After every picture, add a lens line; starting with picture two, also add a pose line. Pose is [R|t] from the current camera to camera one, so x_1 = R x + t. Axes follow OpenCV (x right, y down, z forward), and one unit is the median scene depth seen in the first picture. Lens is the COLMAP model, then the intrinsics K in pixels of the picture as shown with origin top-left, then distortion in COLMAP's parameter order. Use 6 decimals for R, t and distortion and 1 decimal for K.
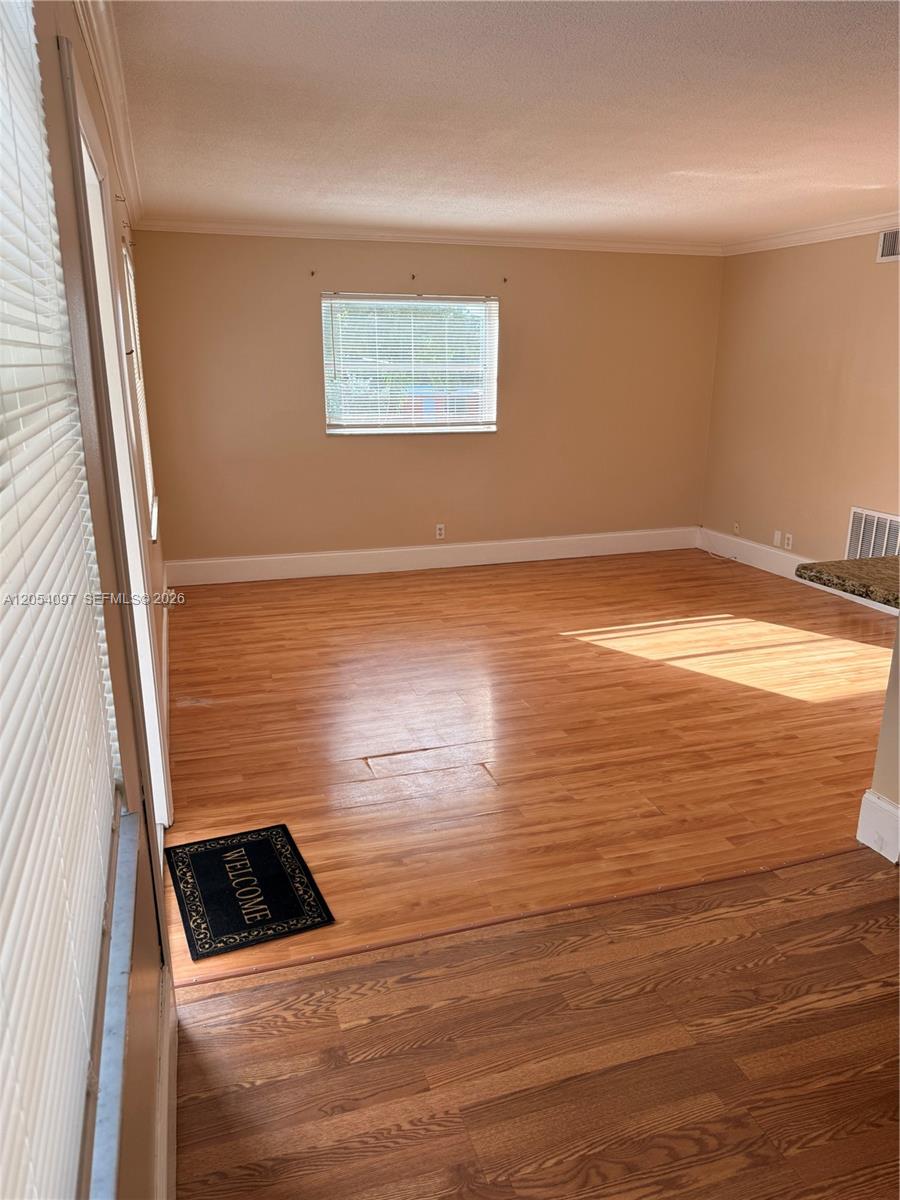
lens RADIAL K [[852.0, 0, 445.0], [0, 852.0, 624.3], [0, 0, 1]] dist [0.079292, -0.058932]
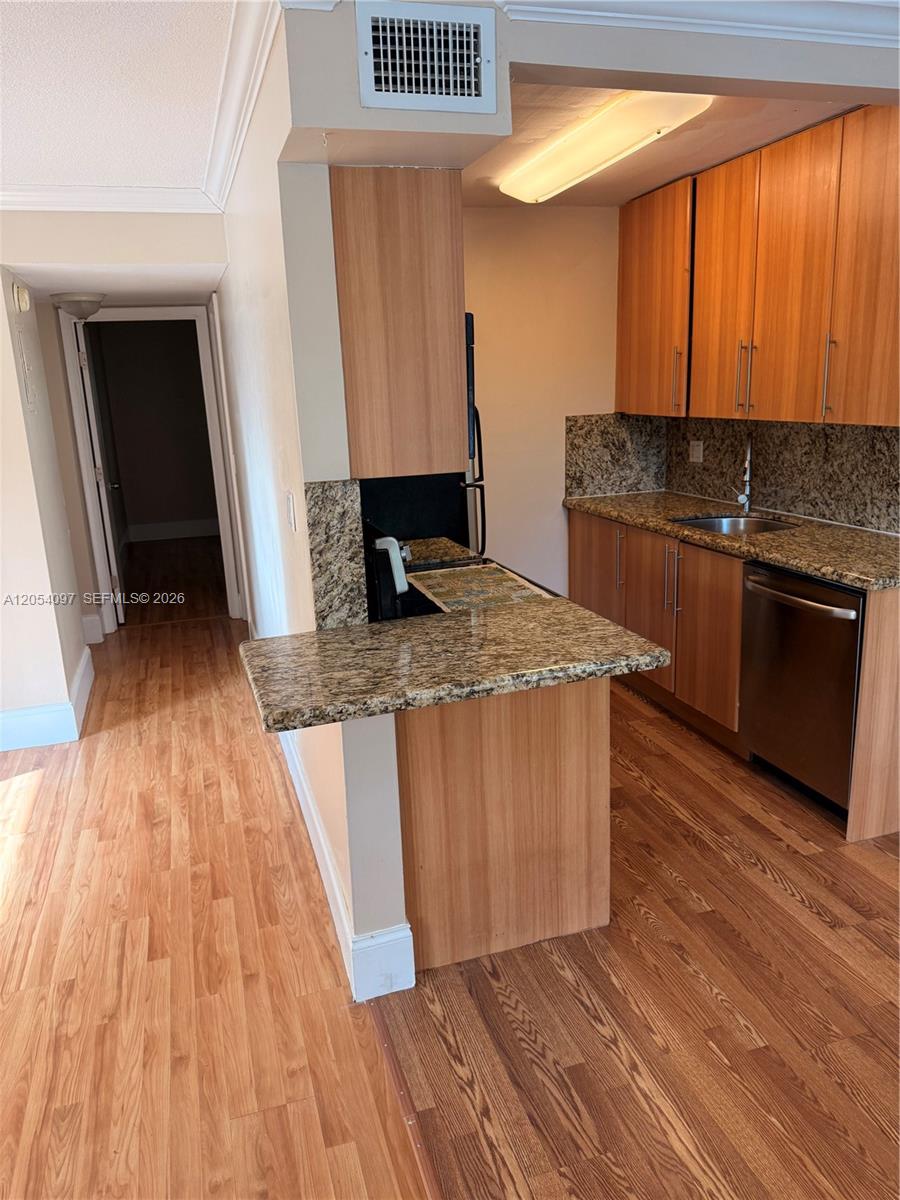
lens RADIAL K [[852.0, 0, 450.0], [0, 852.0, 600.0], [0, 0, 1]] dist [0.000624, -0.001739]
pose [[0.004507, -0.247294, 0.968930, -0.098454], [0.332151, 0.914298, 0.231805, -0.127585], [-0.943215, 0.320787, 0.086259, 0.396335]]
